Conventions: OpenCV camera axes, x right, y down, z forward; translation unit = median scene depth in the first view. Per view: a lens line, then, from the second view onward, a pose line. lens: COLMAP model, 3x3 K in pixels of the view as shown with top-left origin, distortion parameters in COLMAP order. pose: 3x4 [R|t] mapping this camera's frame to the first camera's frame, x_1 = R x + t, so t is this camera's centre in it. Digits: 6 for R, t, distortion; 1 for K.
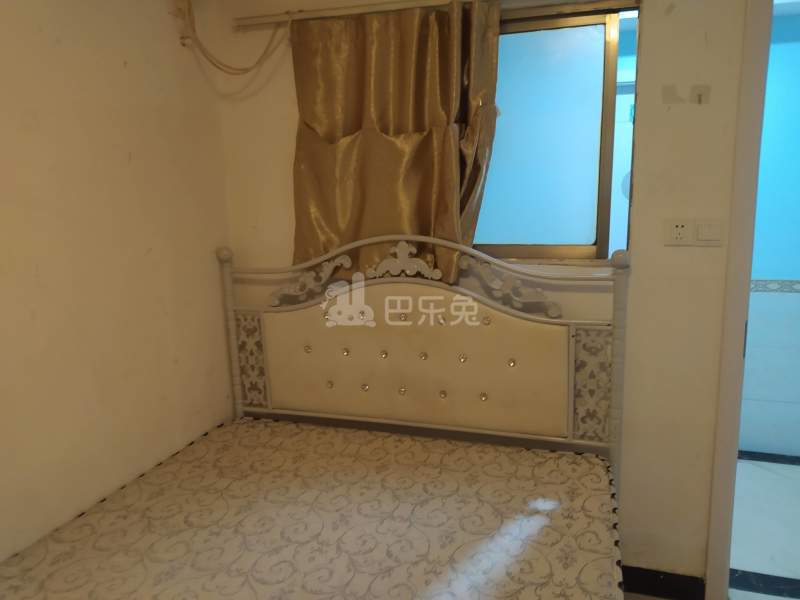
lens RADIAL K [[607.0, 0, 373.6], [0, 607.0, 300.2], [0, 0, 1]] dist [0.054992, -0.090740]
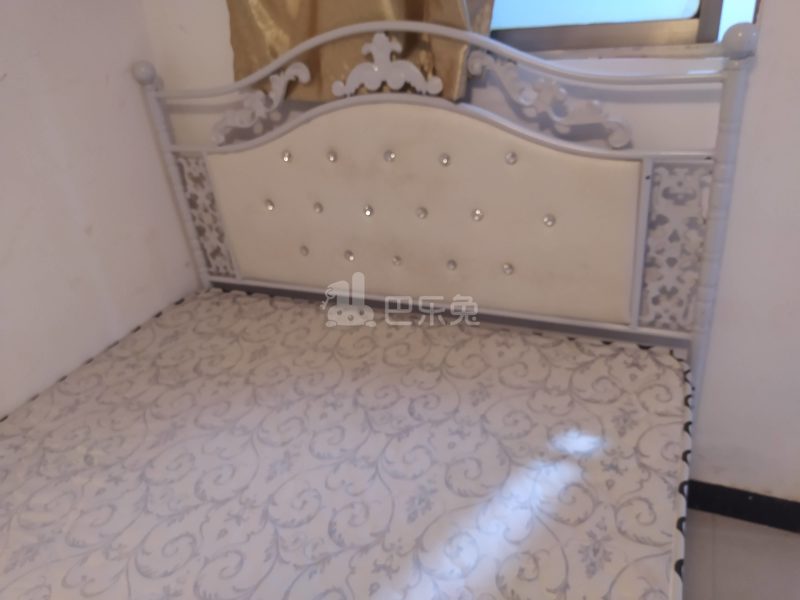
lens RADIAL K [[607.0, 0, 392.3], [0, 607.0, 294.5], [0, 0, 1]] dist [0.054992, -0.090740]
pose [[0.992485, -0.019259, -0.120840, 0.140649], [0.054546, 0.953626, 0.296012, -0.026774], [0.109535, -0.300379, 0.947510, 0.339997]]
